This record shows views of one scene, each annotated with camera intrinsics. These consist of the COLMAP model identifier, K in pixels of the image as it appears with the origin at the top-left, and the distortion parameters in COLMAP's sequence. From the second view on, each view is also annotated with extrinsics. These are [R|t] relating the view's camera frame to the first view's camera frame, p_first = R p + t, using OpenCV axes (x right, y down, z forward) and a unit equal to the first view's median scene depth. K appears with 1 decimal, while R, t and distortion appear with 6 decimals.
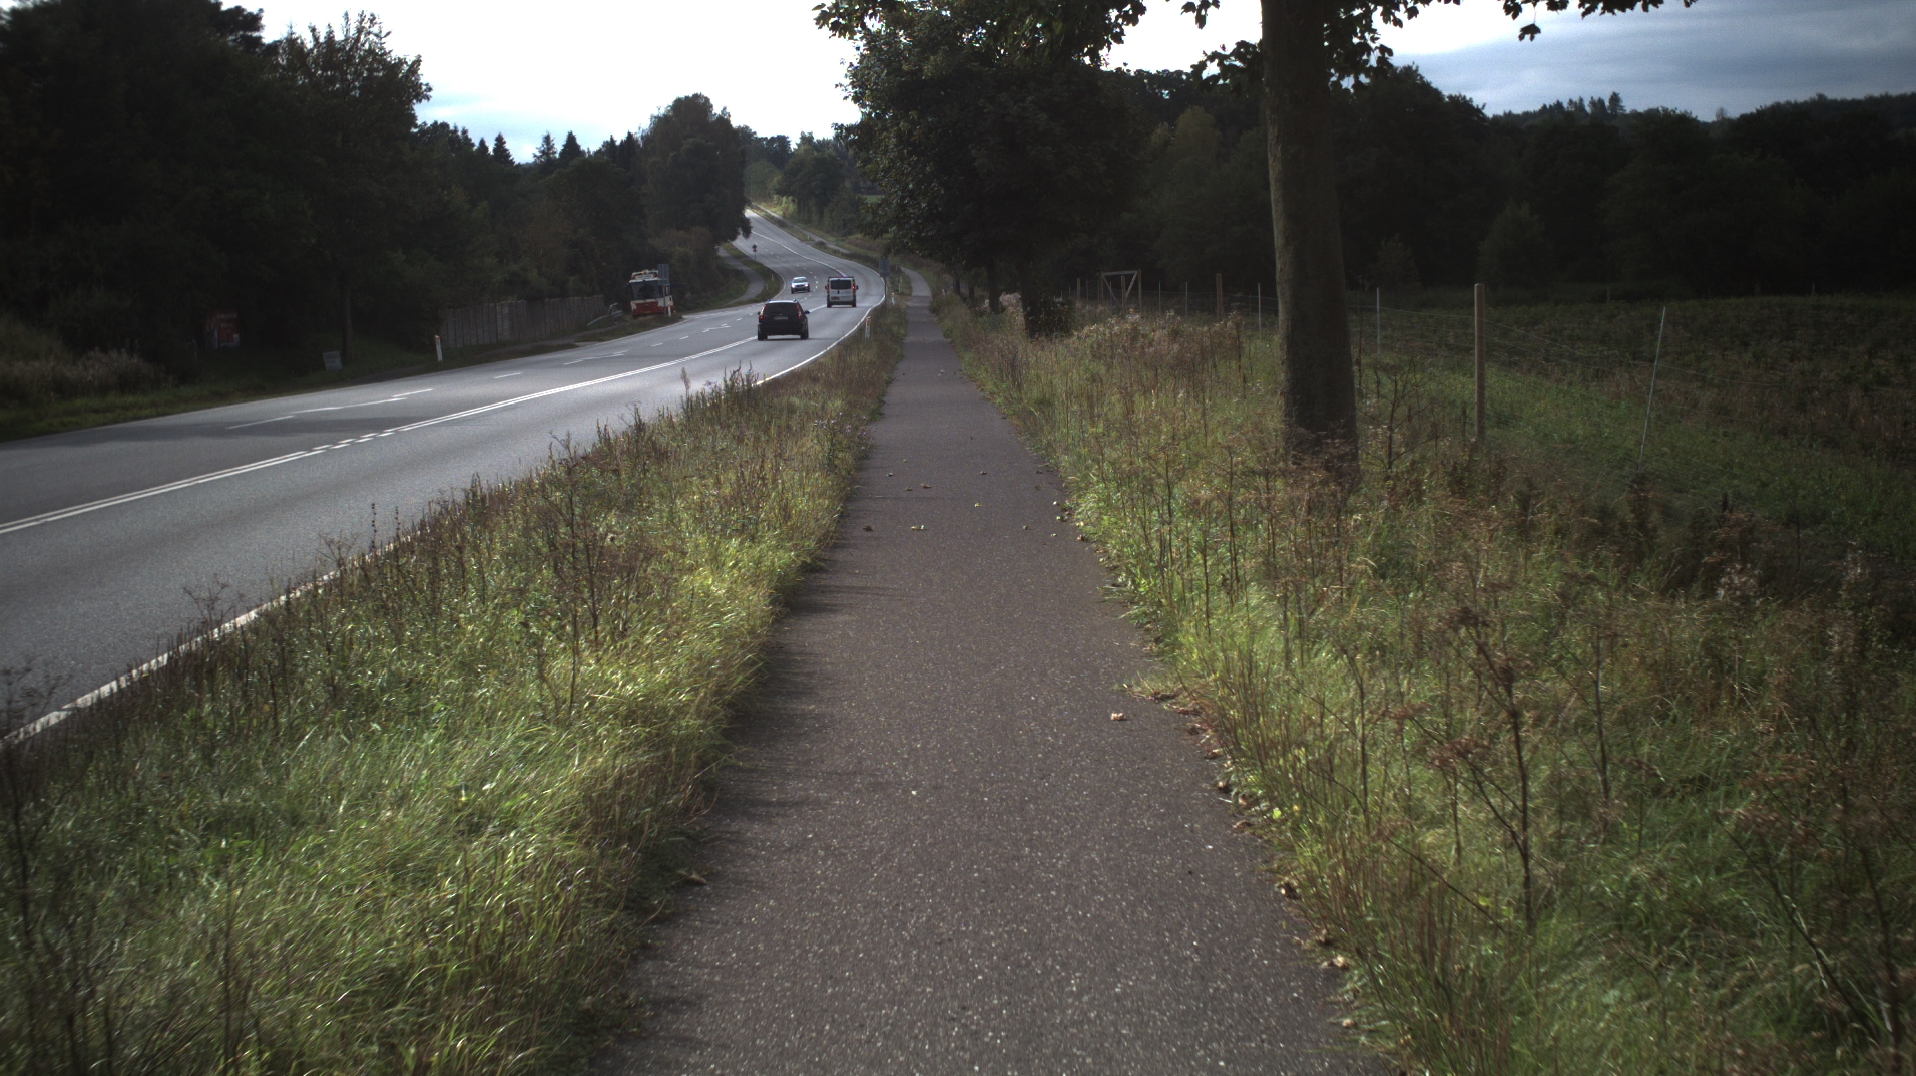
lens RADIAL K [[3737.6, 0, 958.0], [0, 3737.6, 538.0], [0, 0, 1]] dist [-0.256093, 0.177517]
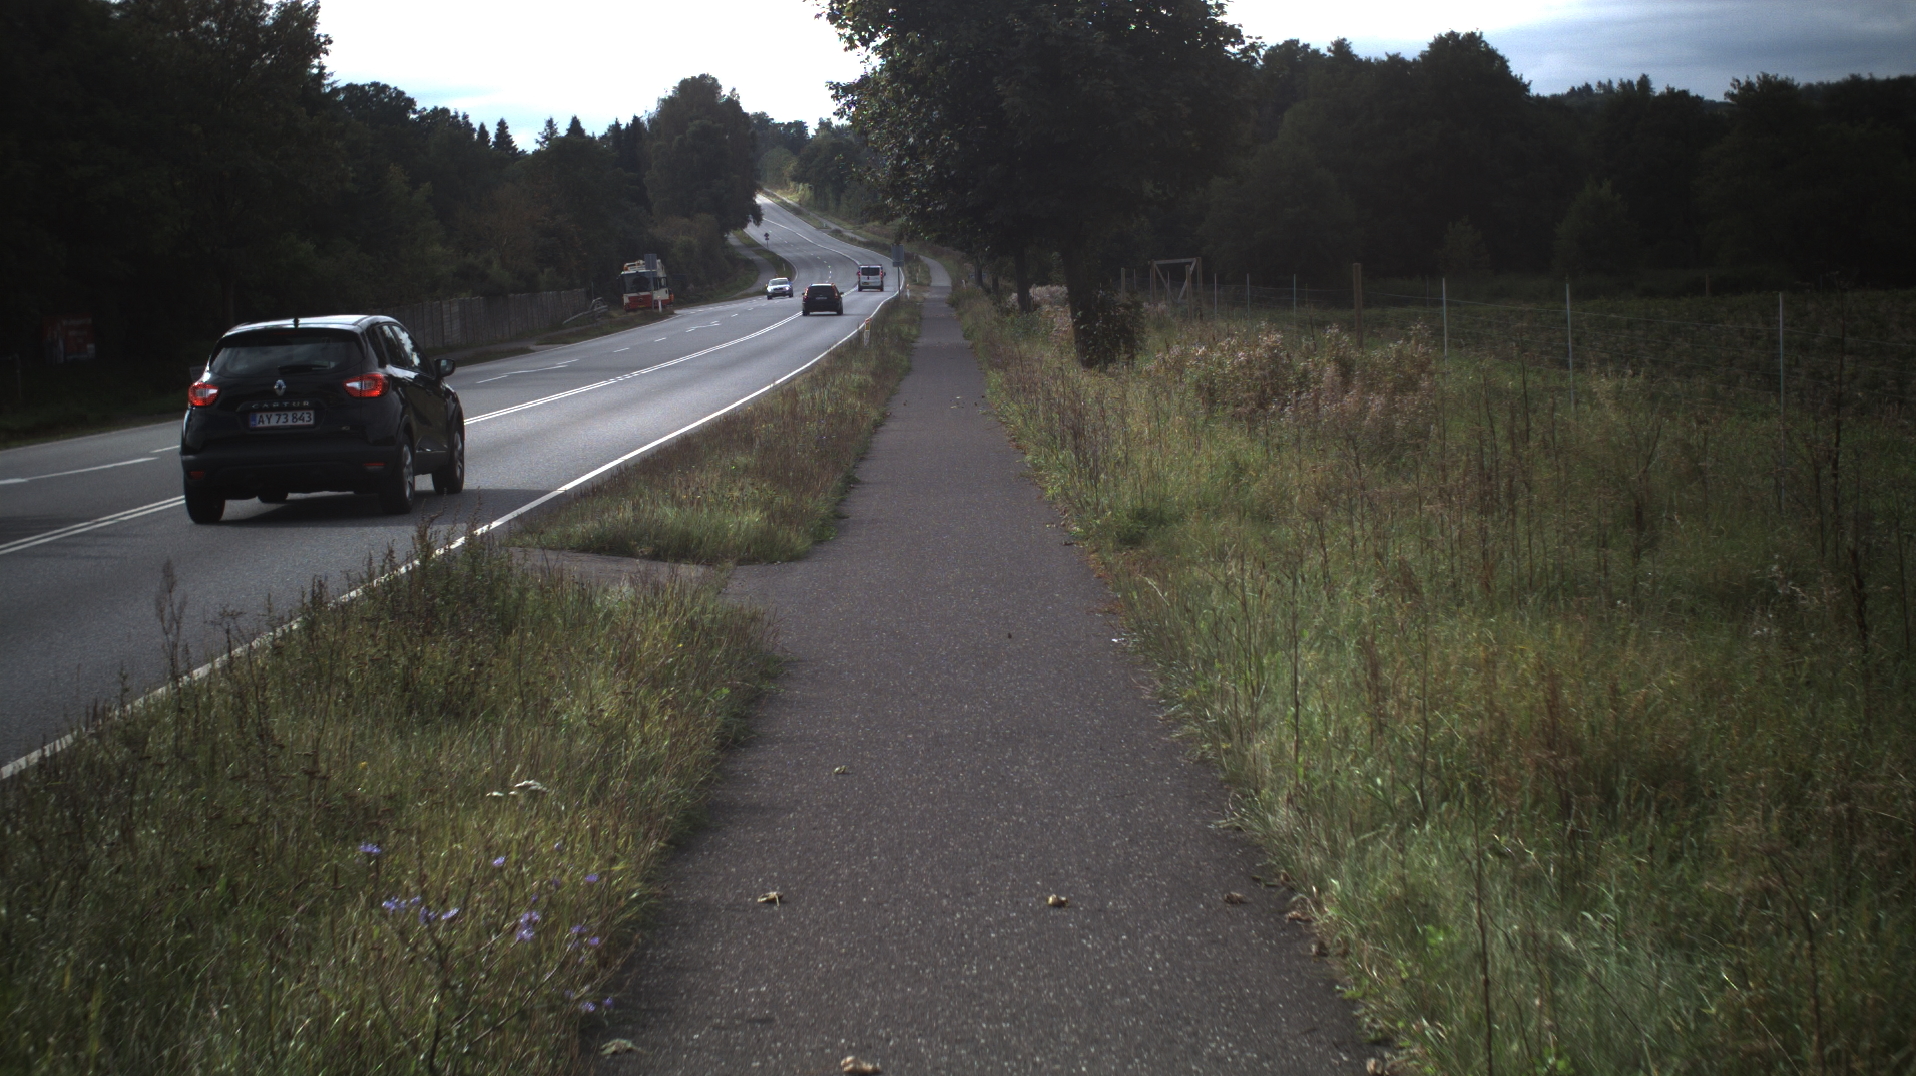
lens RADIAL K [[3737.6, 0, 958.0], [0, 3737.6, 538.0], [0, 0, 1]] dist [-0.256093, 0.177517]
pose [[0.999963, -0.005780, -0.006443, 0.000083], [0.005801, 0.999978, 0.003205, -0.007361], [0.006424, -0.003242, 0.999974, 0.101054]]
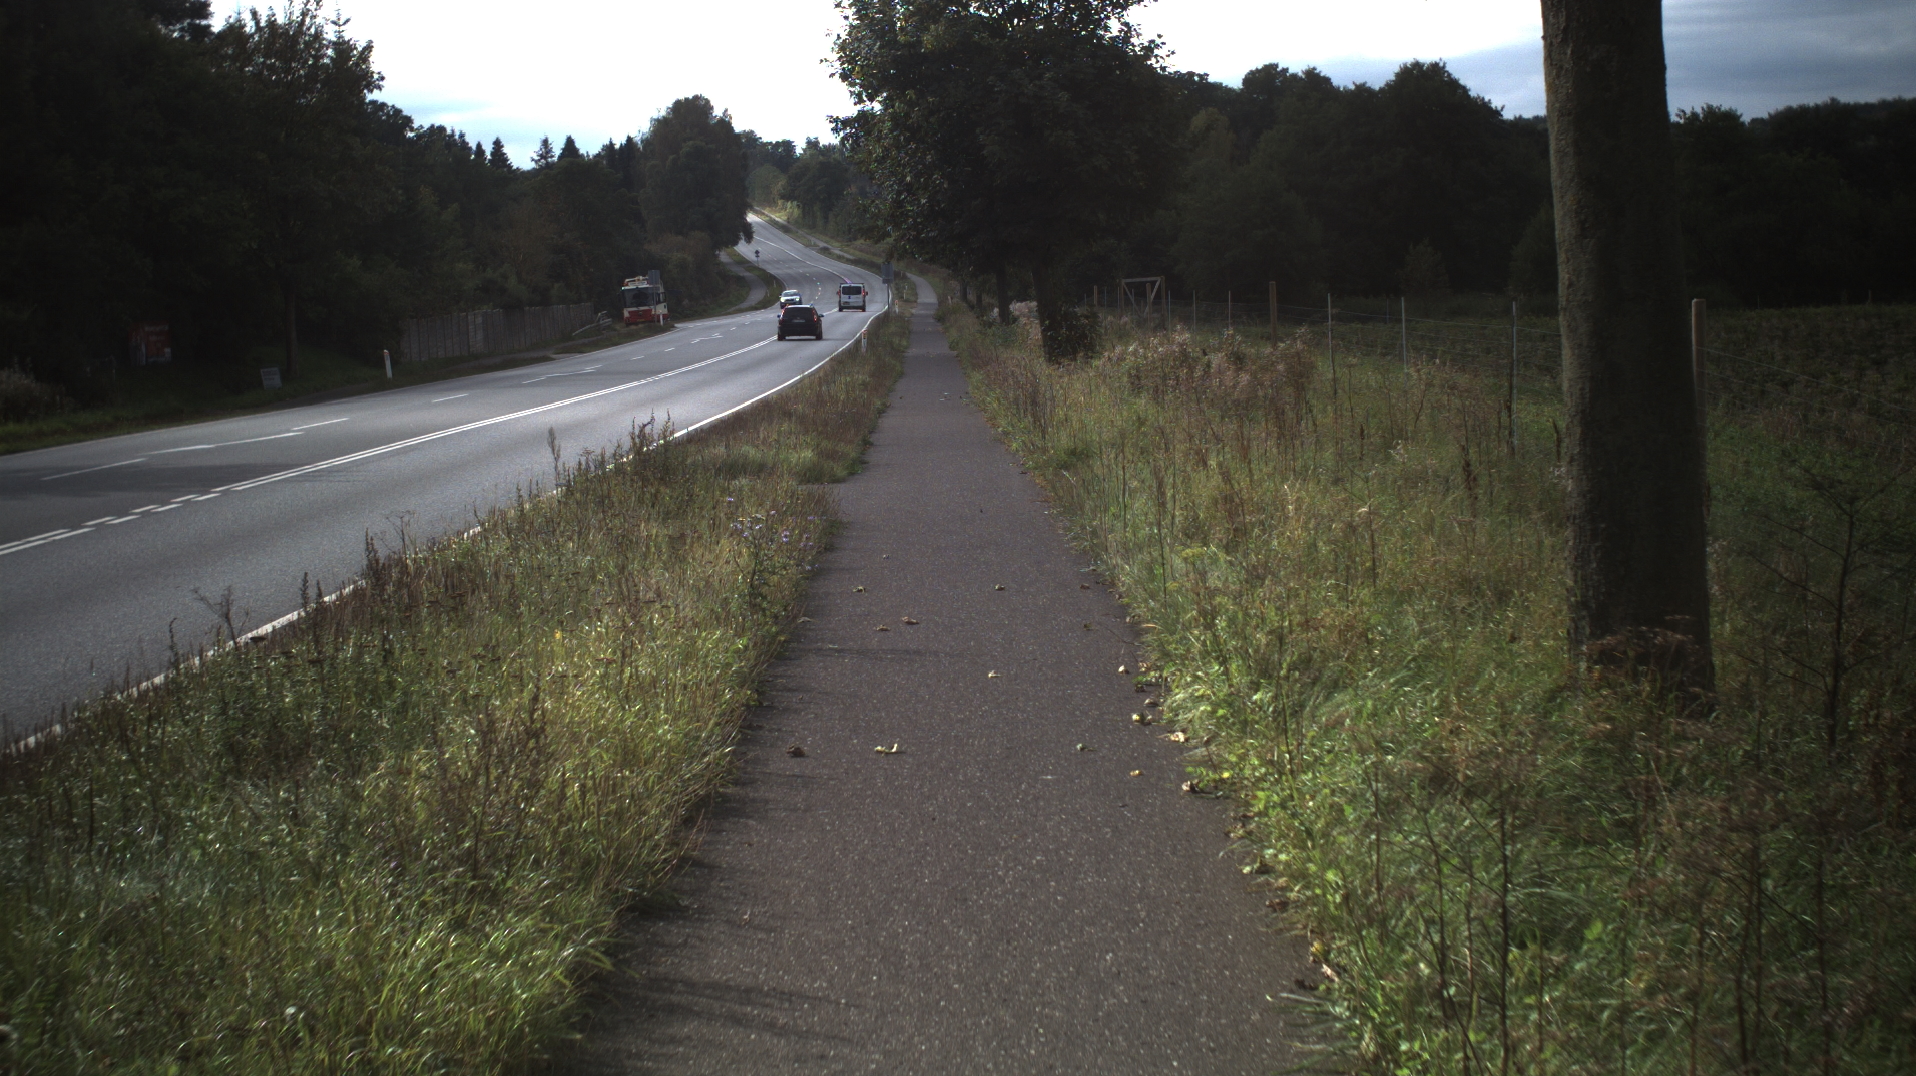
lens RADIAL K [[3737.6, 0, 958.0], [0, 3737.6, 538.0], [0, 0, 1]] dist [-0.256093, 0.177517]
pose [[0.999998, -0.000840, -0.002044, 0.000109], [0.000837, 0.999999, -0.001509, -0.003754], [0.002045, 0.001508, 0.999997, 0.050477]]
